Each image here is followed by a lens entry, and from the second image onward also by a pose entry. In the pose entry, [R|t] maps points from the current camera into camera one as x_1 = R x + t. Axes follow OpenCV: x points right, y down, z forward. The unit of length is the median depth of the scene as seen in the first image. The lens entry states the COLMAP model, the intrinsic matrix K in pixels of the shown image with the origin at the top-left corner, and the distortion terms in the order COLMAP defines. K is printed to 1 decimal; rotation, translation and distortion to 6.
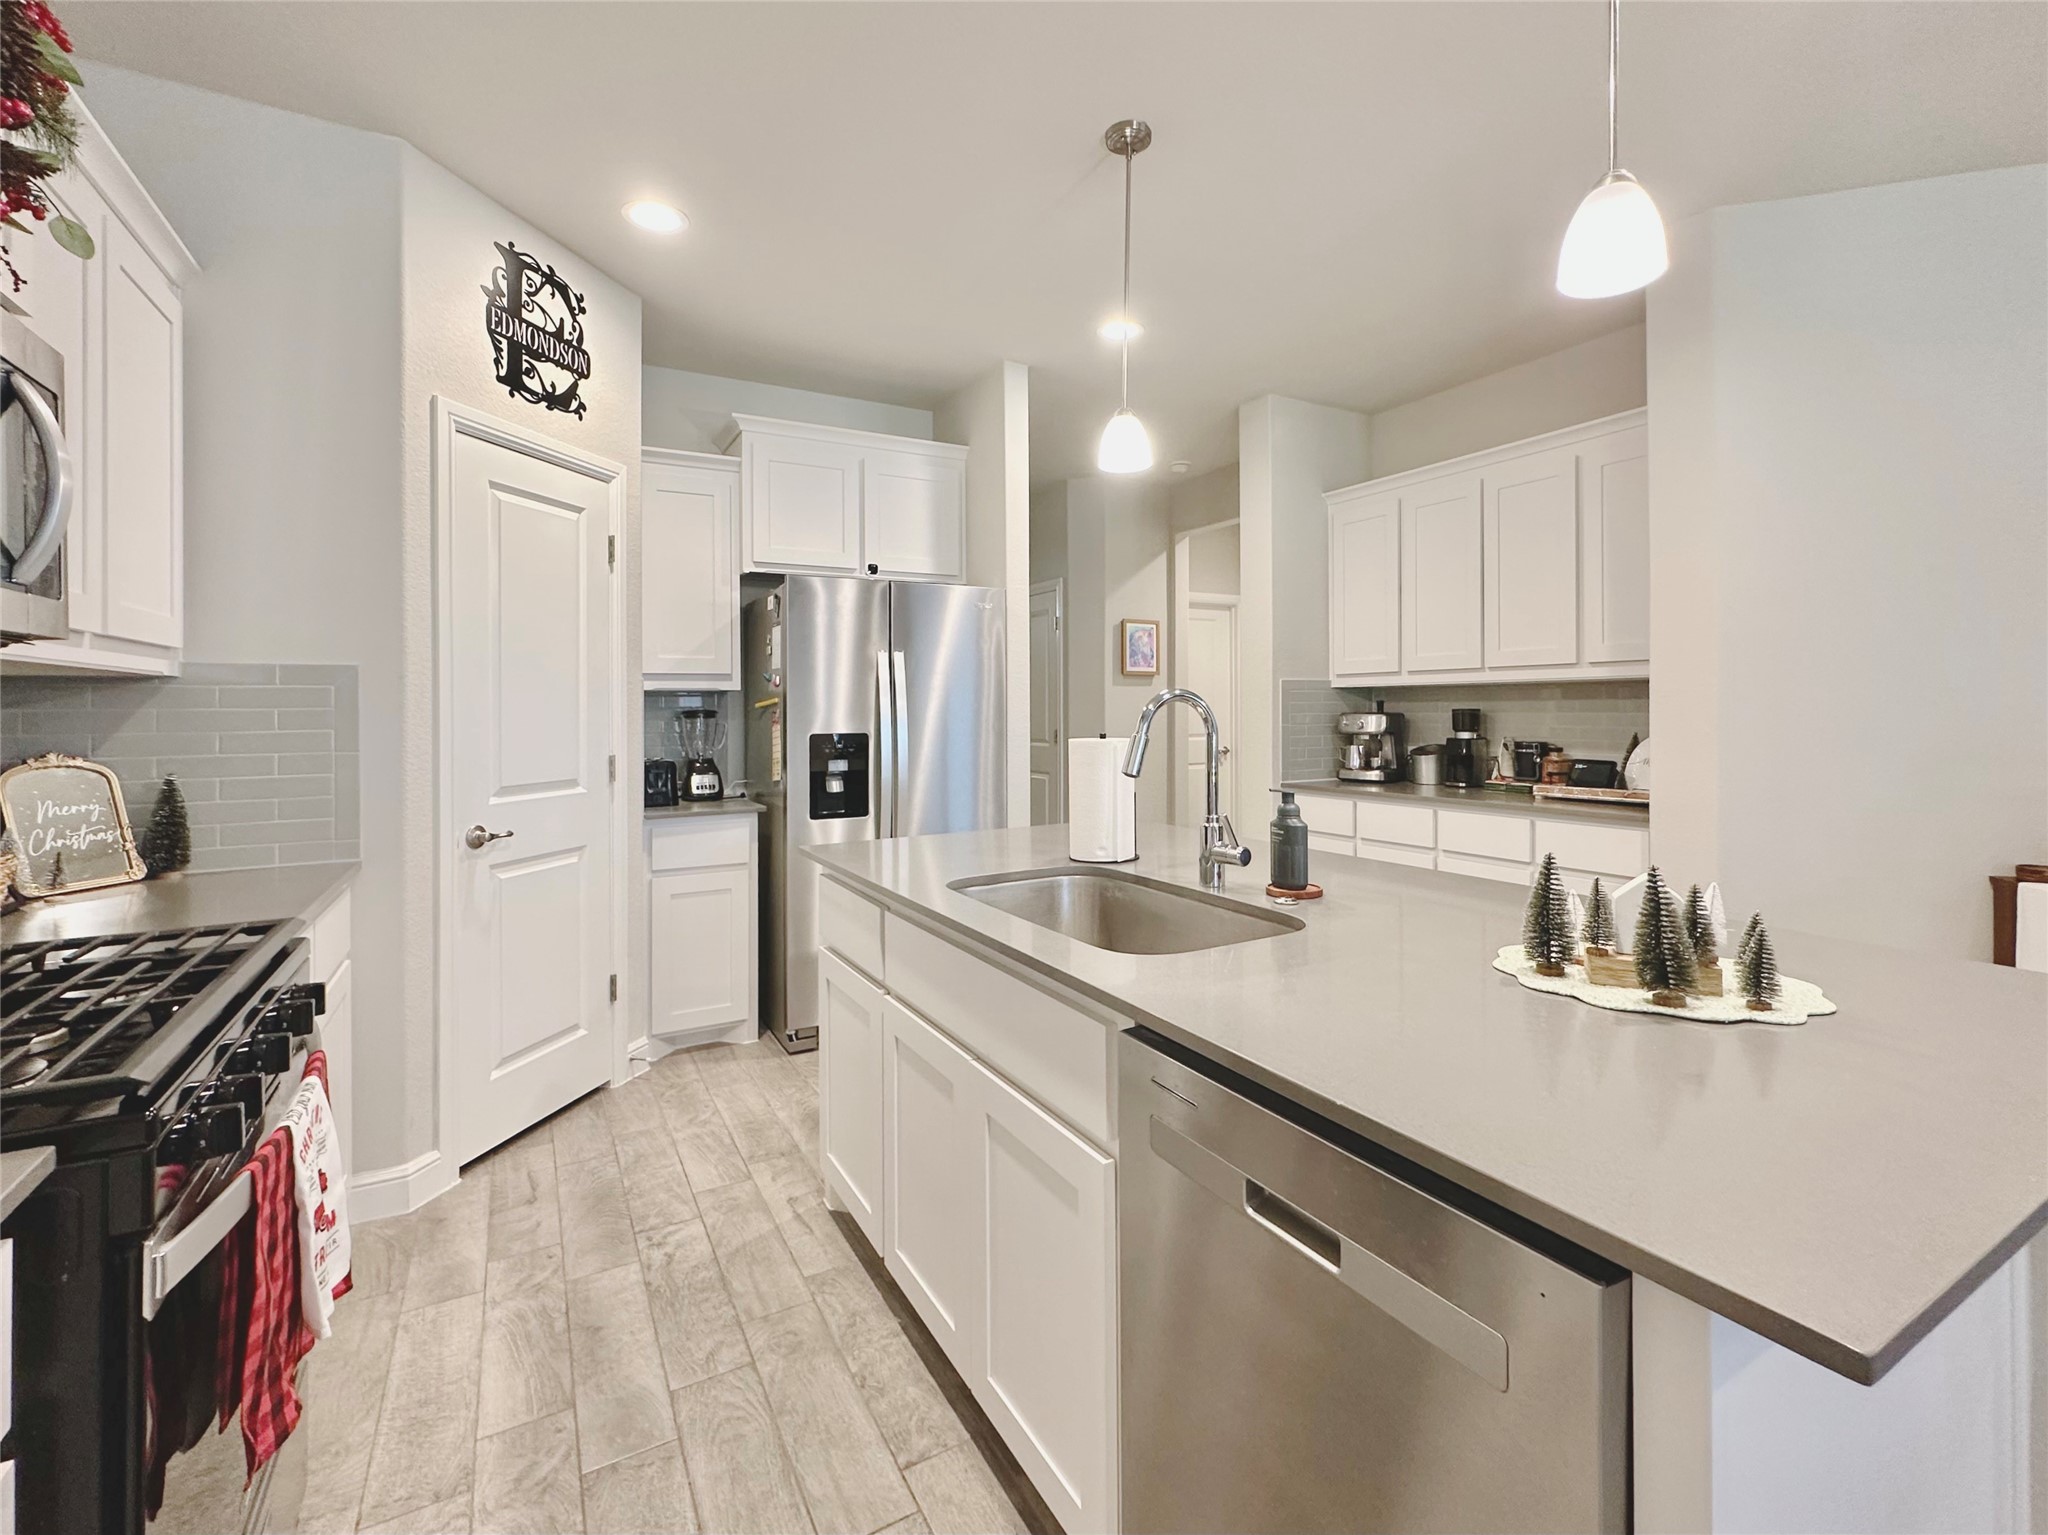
lens RADIAL K [[917.3, 0, 1026.8], [0, 917.3, 703.2], [0, 0, 1]] dist [-0.003697, 0.000471]
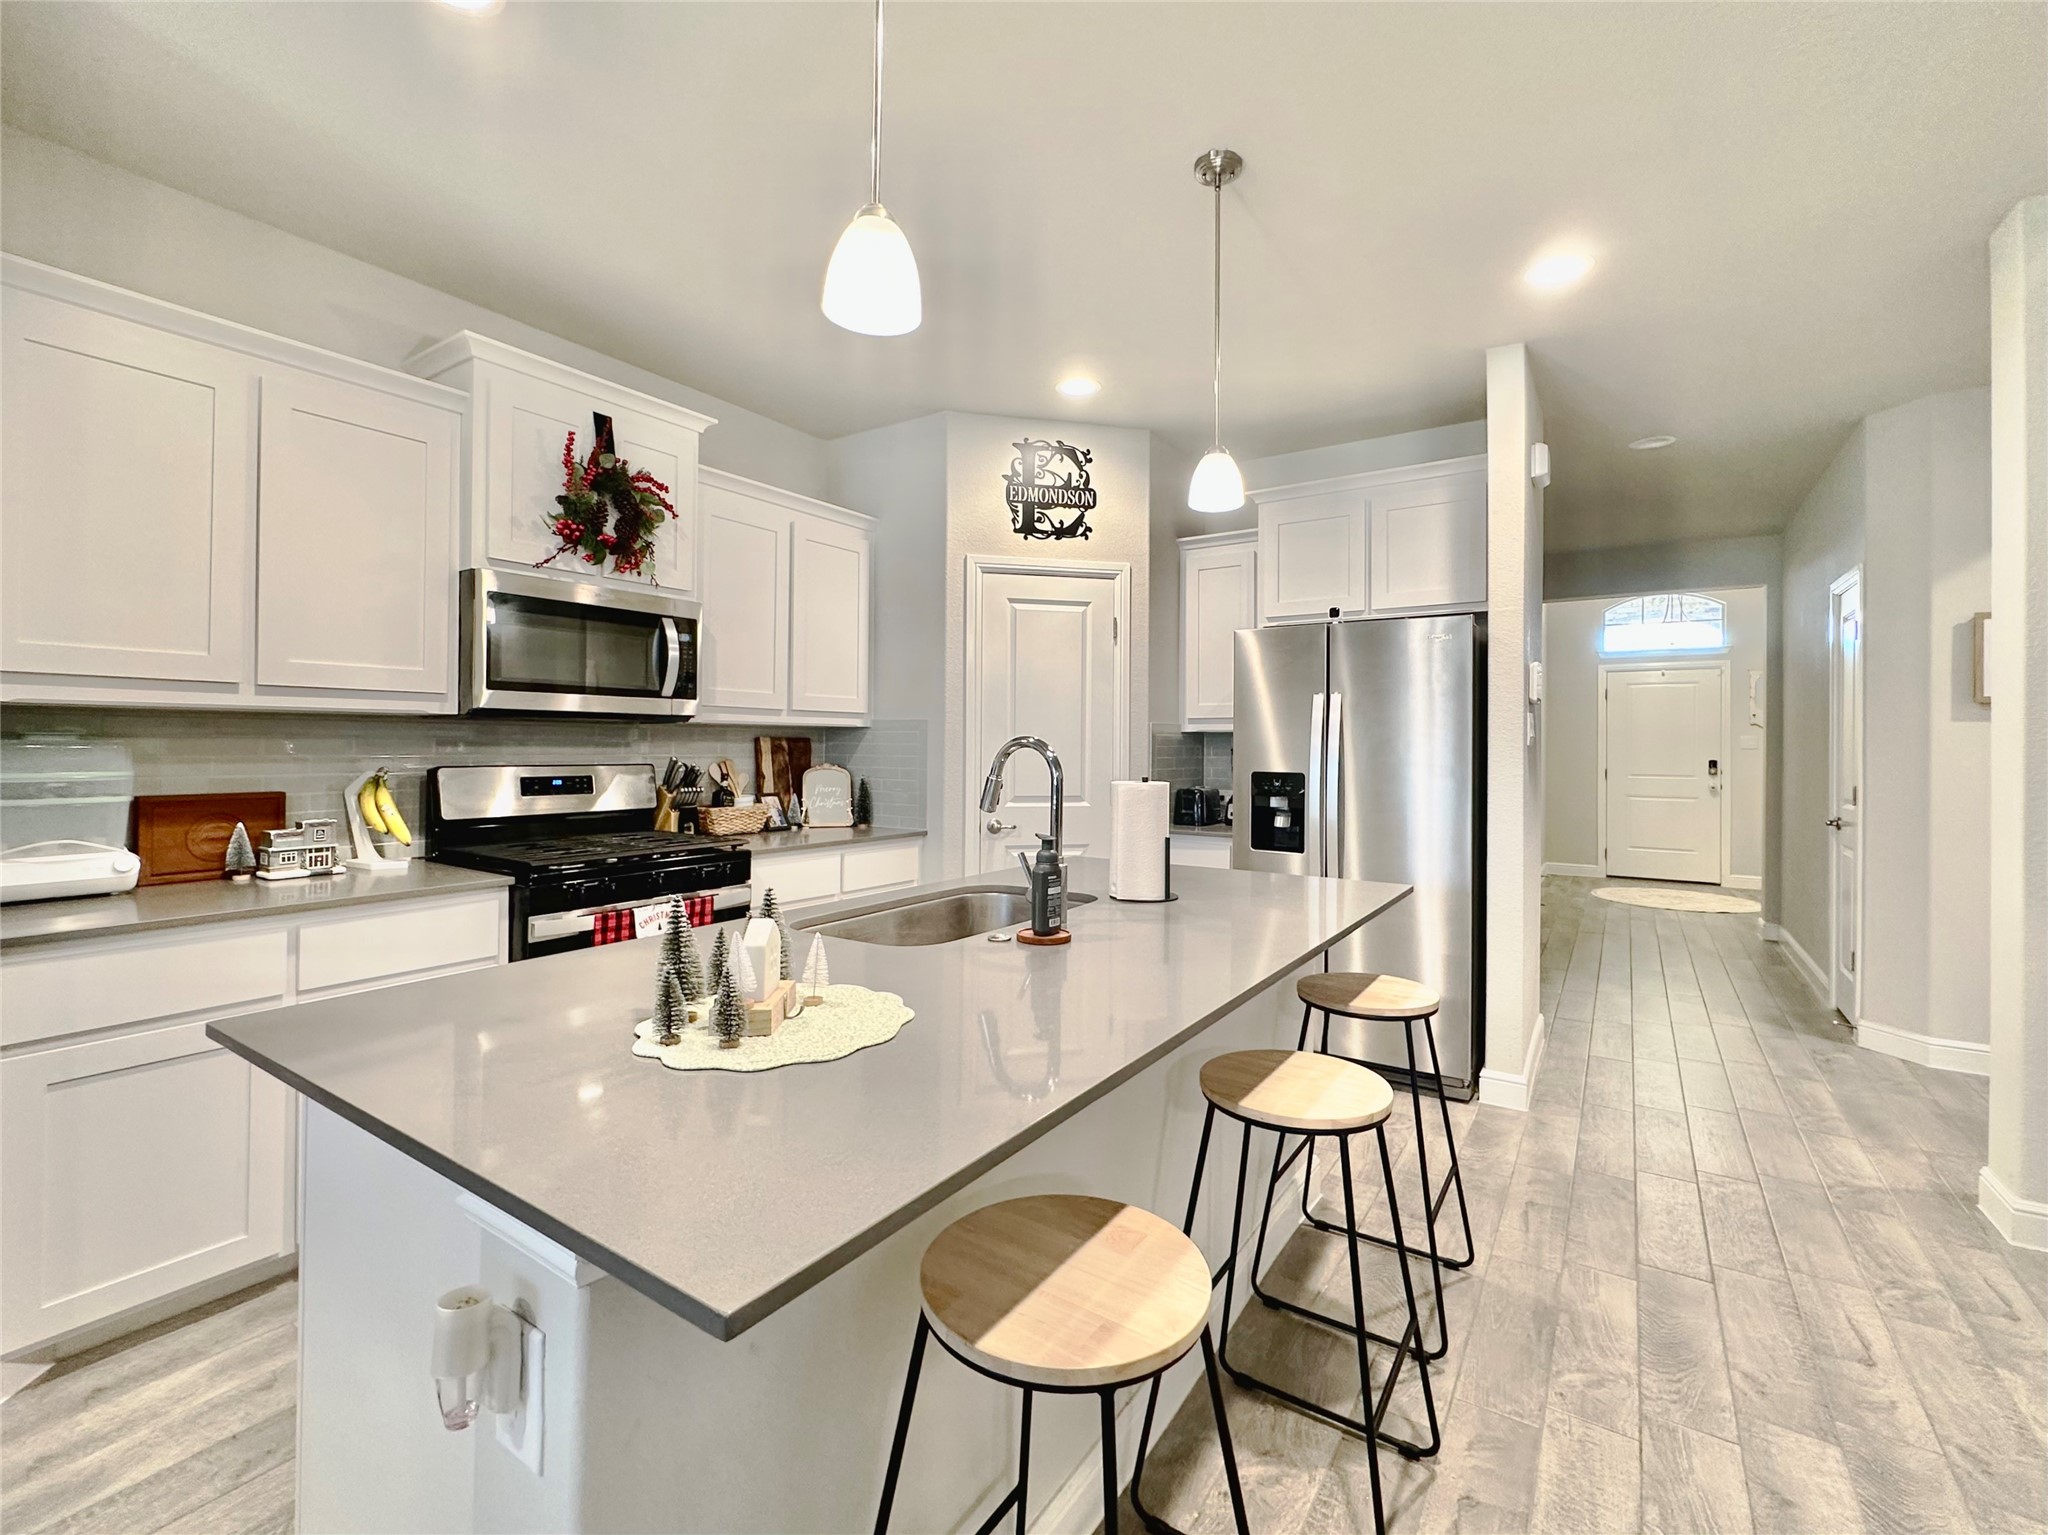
lens RADIAL K [[885.5, 0, 1026.9], [0, 885.5, 735.9], [0, 0, 1]] dist [0.000789, 0.000105]
pose [[0.450864, 0.003050, -0.892587, 0.710256], [-0.007516, 0.999972, -0.000380, -0.008654], [0.892561, 0.006880, 0.450874, 0.324933]]
